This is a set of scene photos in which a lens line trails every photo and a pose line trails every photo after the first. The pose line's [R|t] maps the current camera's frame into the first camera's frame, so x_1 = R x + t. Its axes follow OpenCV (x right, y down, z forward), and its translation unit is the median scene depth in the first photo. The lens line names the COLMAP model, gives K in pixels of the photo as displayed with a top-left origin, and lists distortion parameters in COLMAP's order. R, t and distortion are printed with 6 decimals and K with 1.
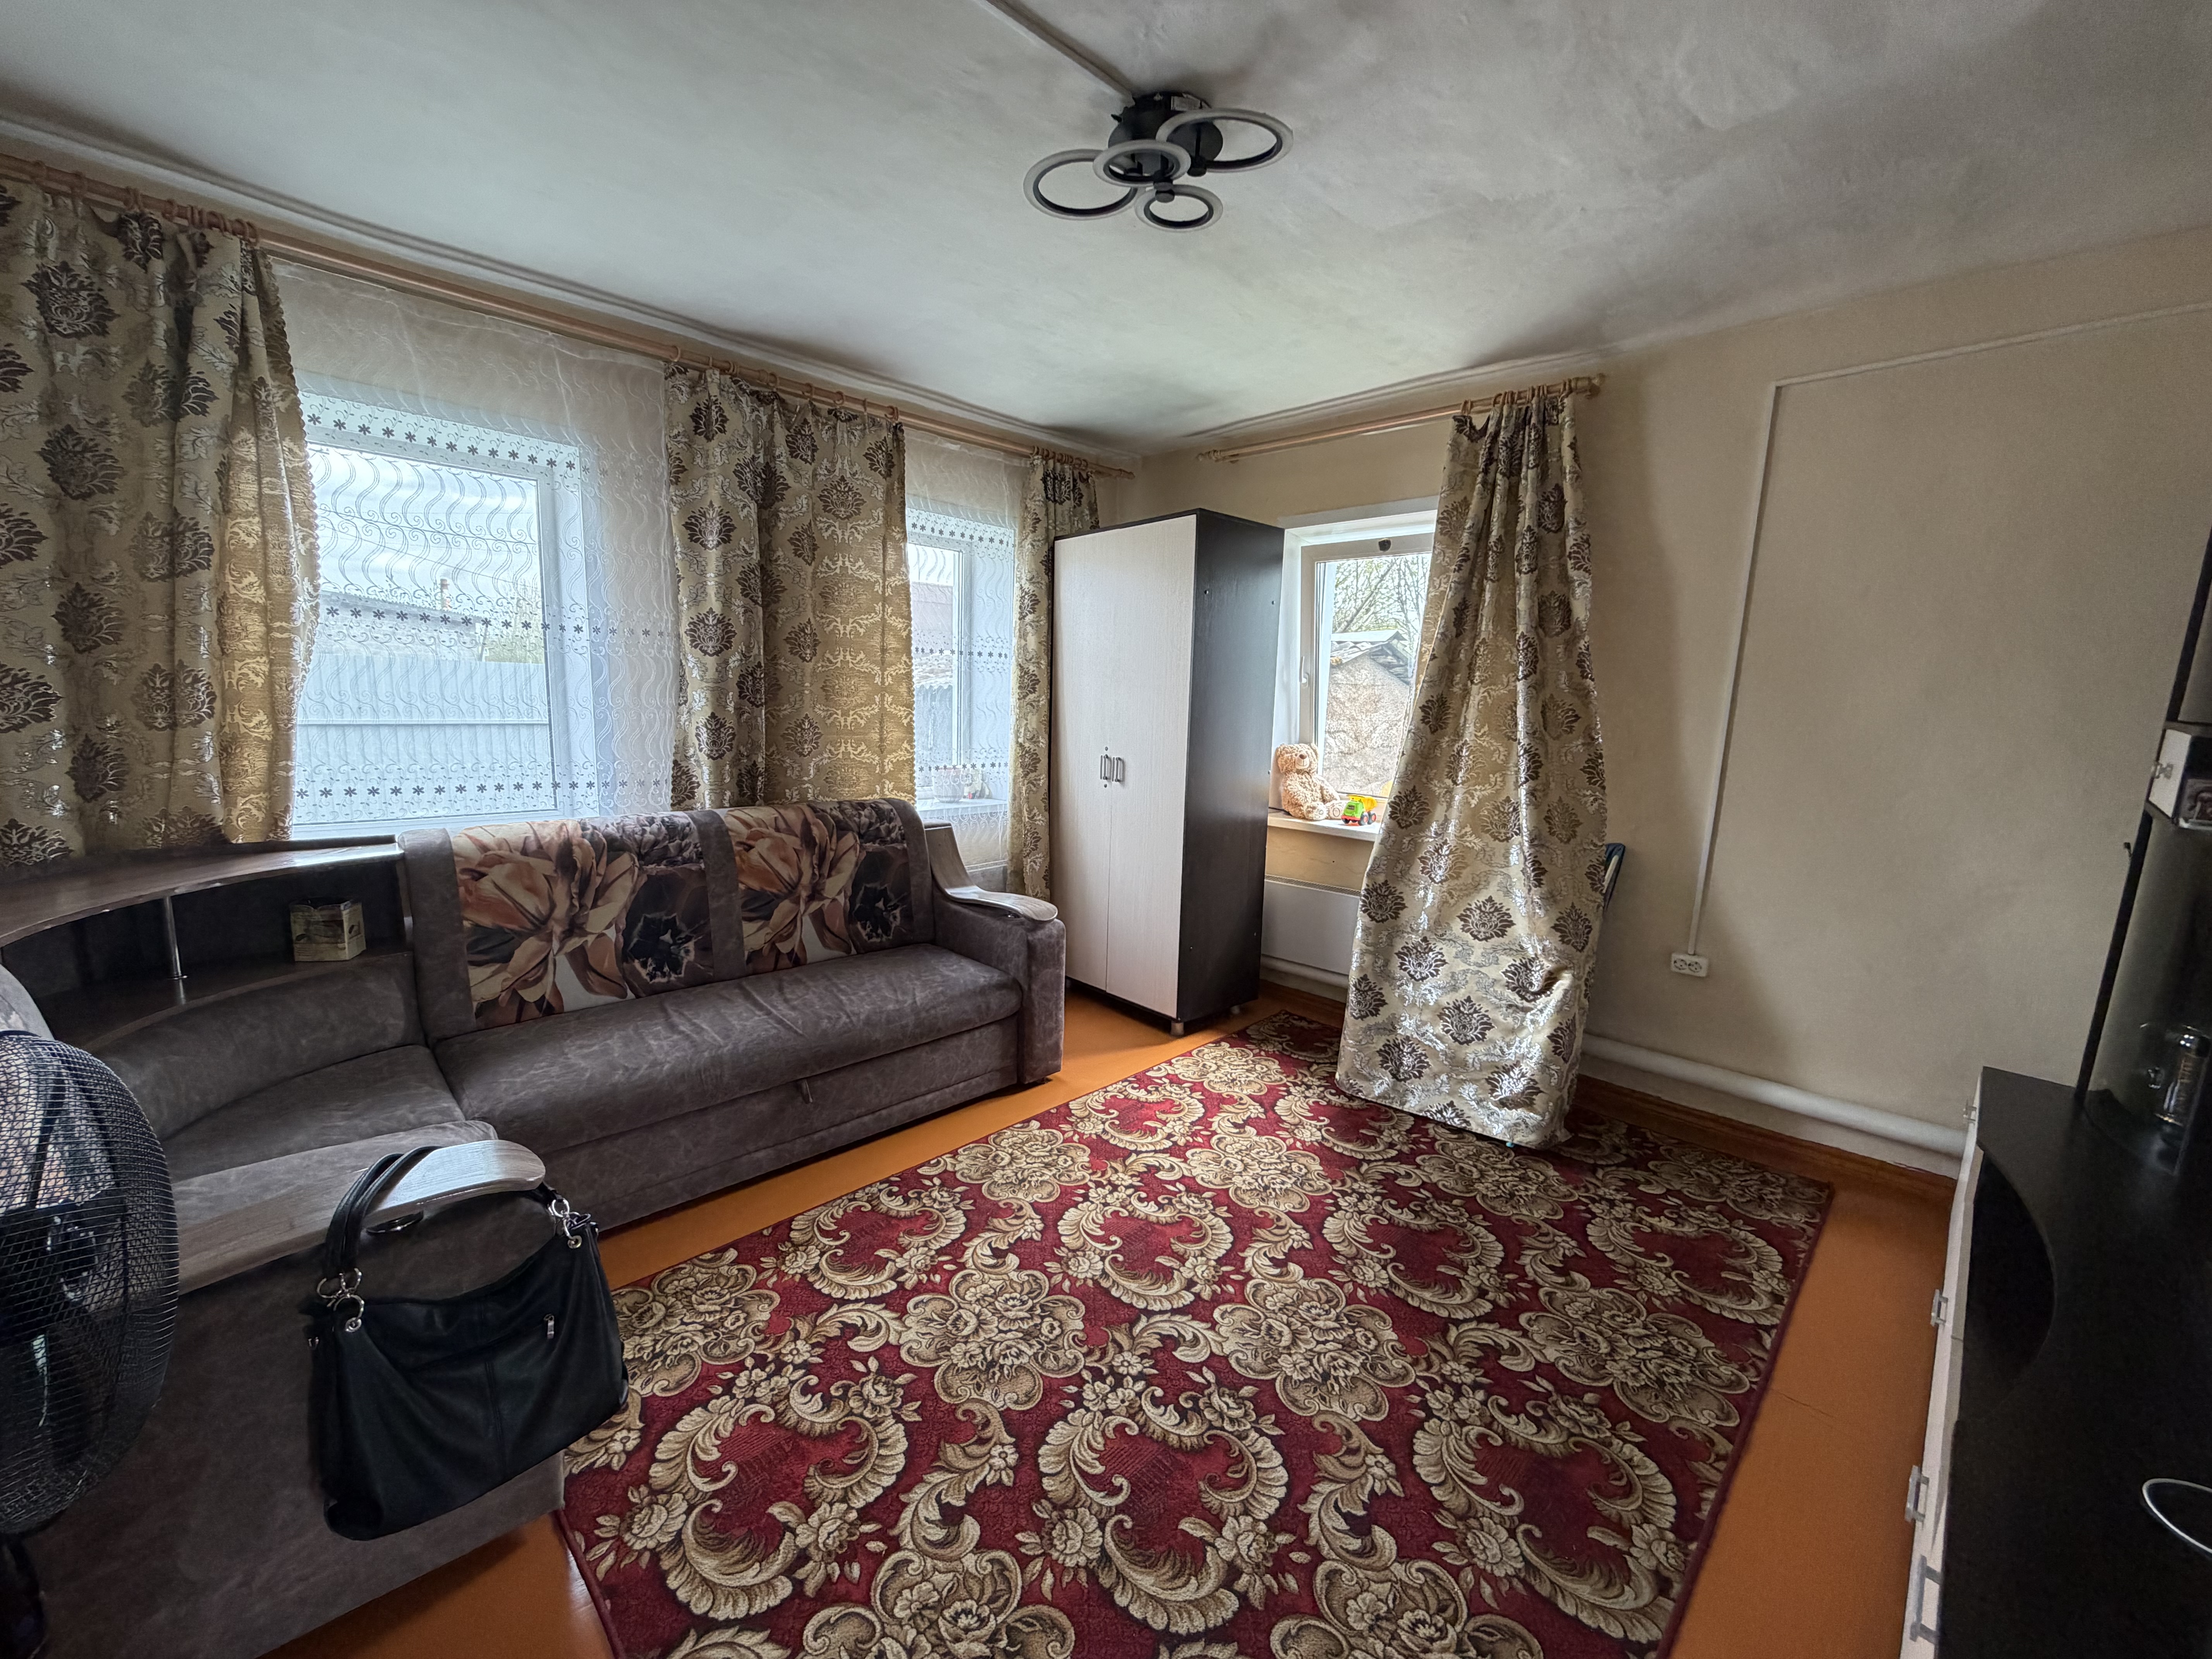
lens RADIAL K [[883.9, 0, 1107.0], [0, 883.9, 834.4], [0, 0, 1]] dist [0.000343, 0.000281]
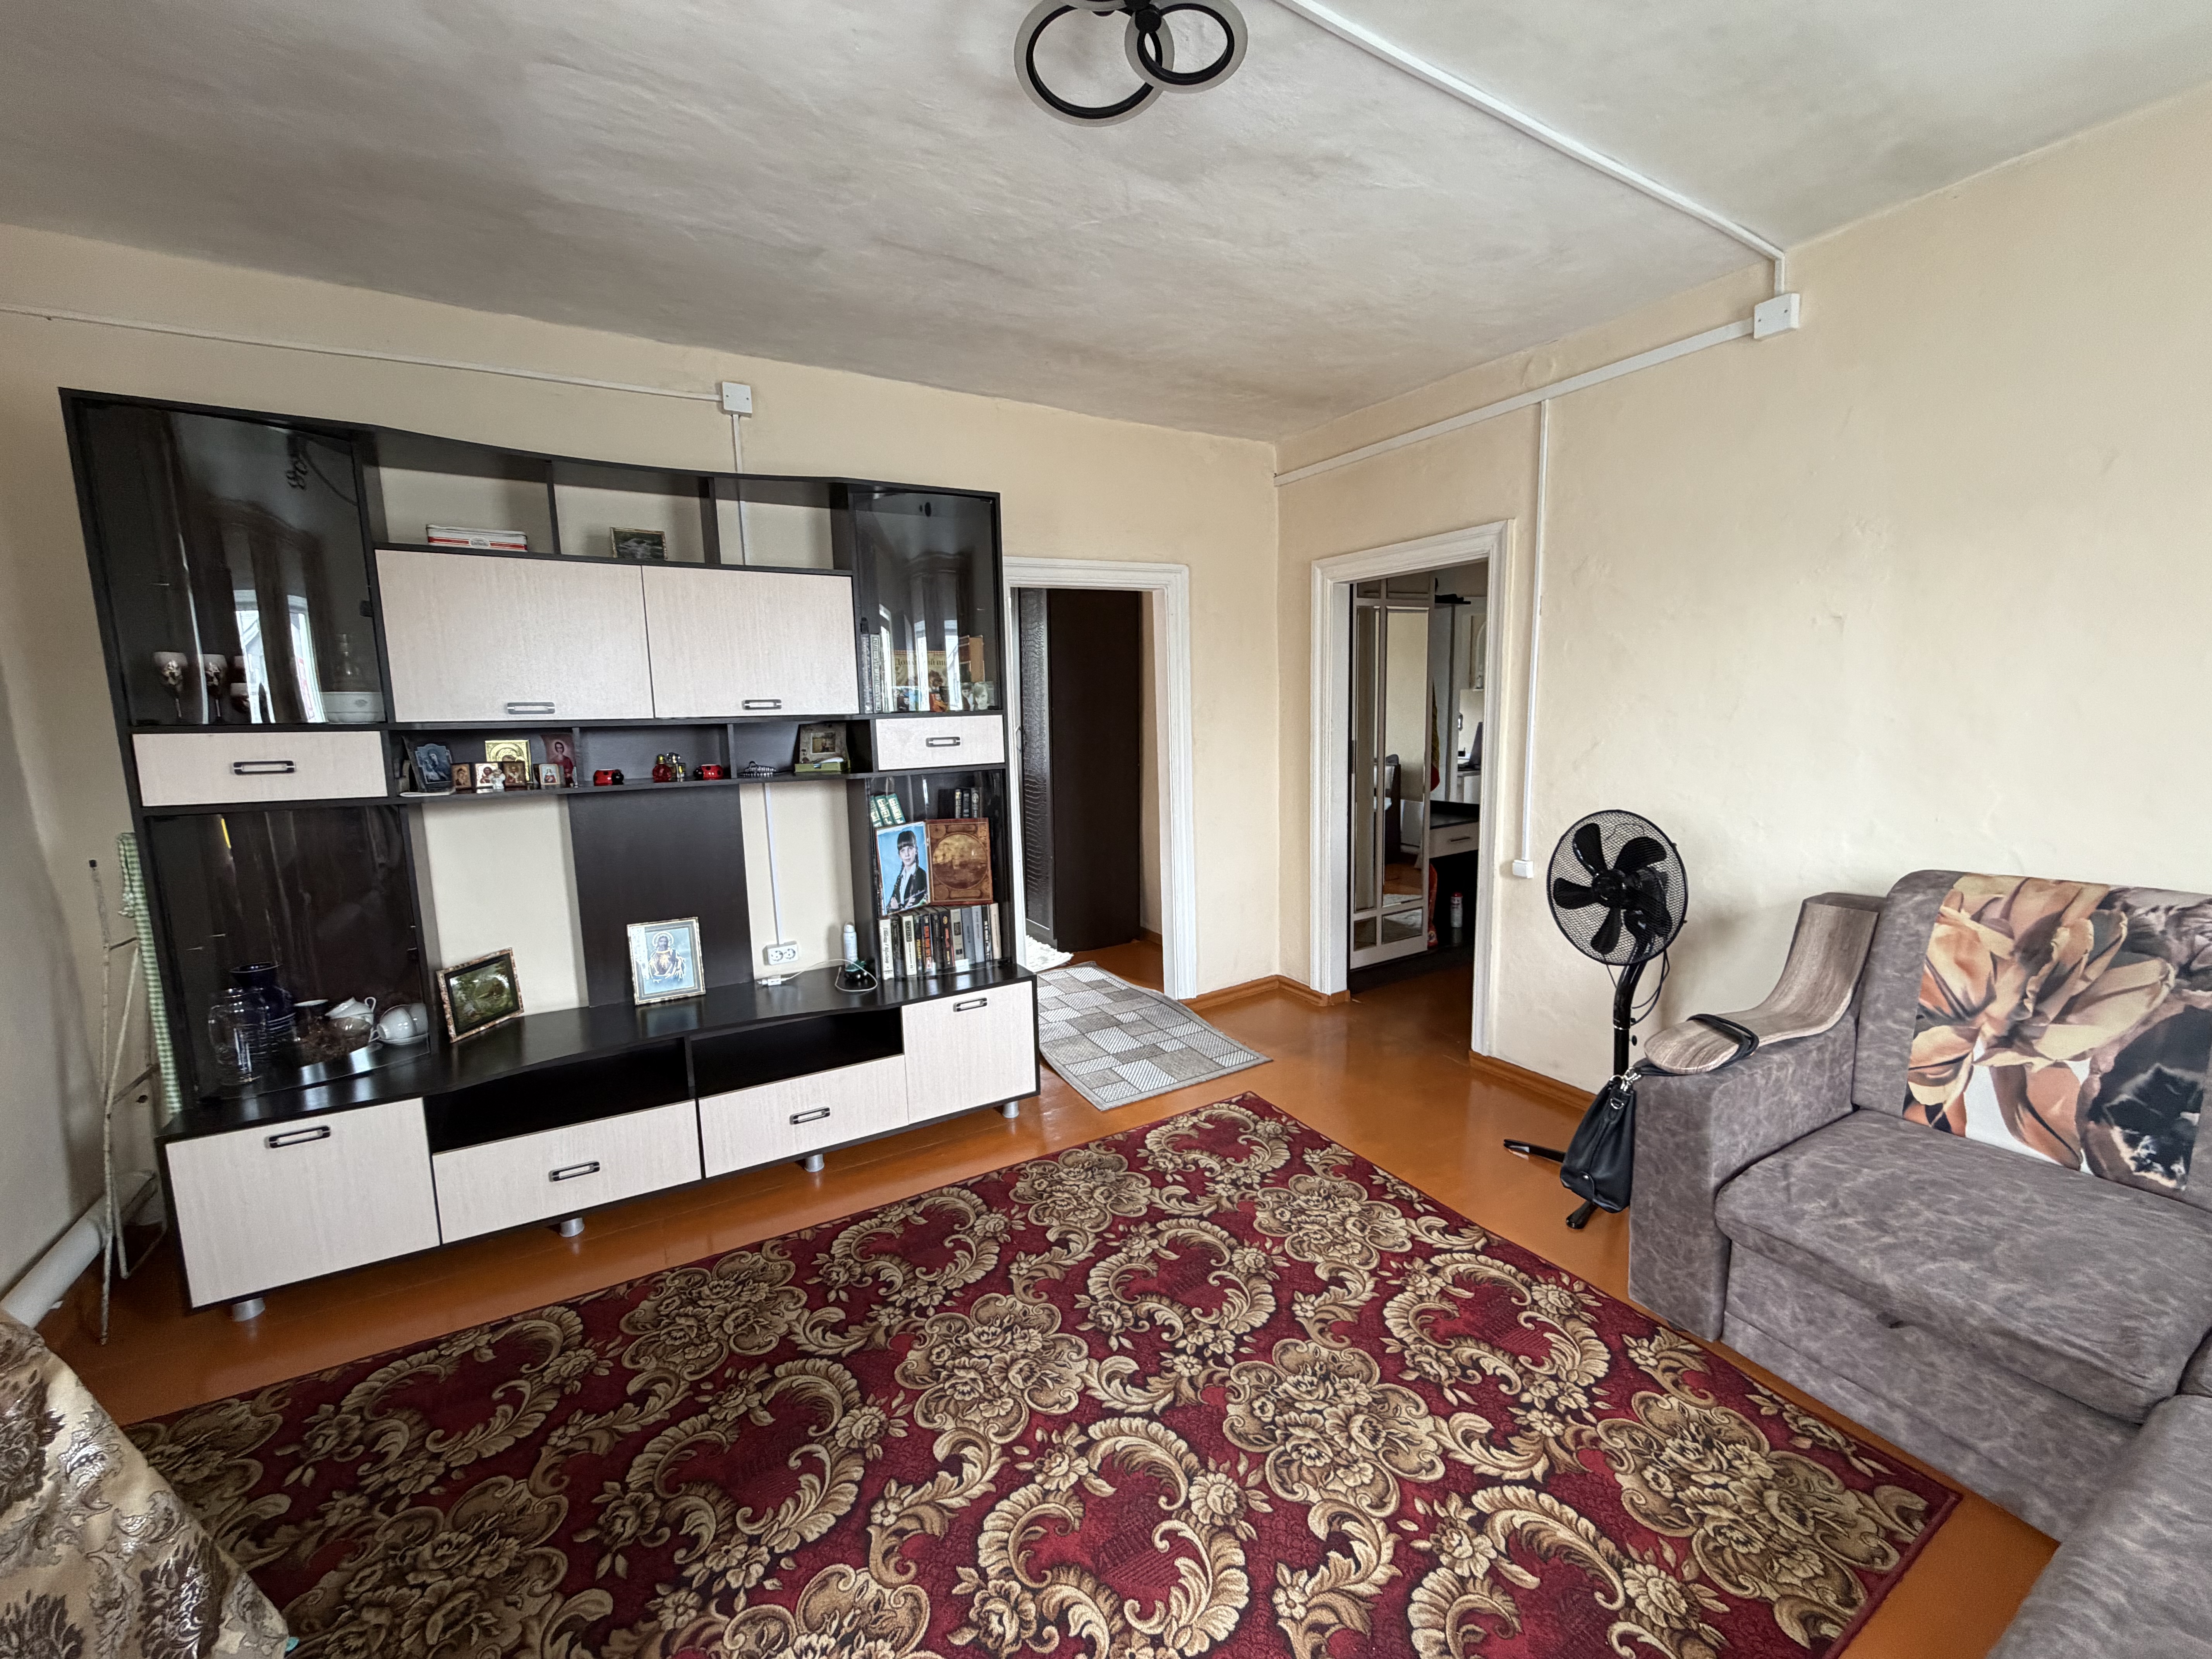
lens RADIAL K [[883.9, 0, 1107.0], [0, 883.9, 834.4], [0, 0, 1]] dist [0.000343, 0.000281]
pose [[-0.969042, -0.042892, 0.243141, -0.105896], [0.036251, 0.949404, 0.311959, -0.291999], [-0.244219, 0.311115, -0.918458, 1.737482]]
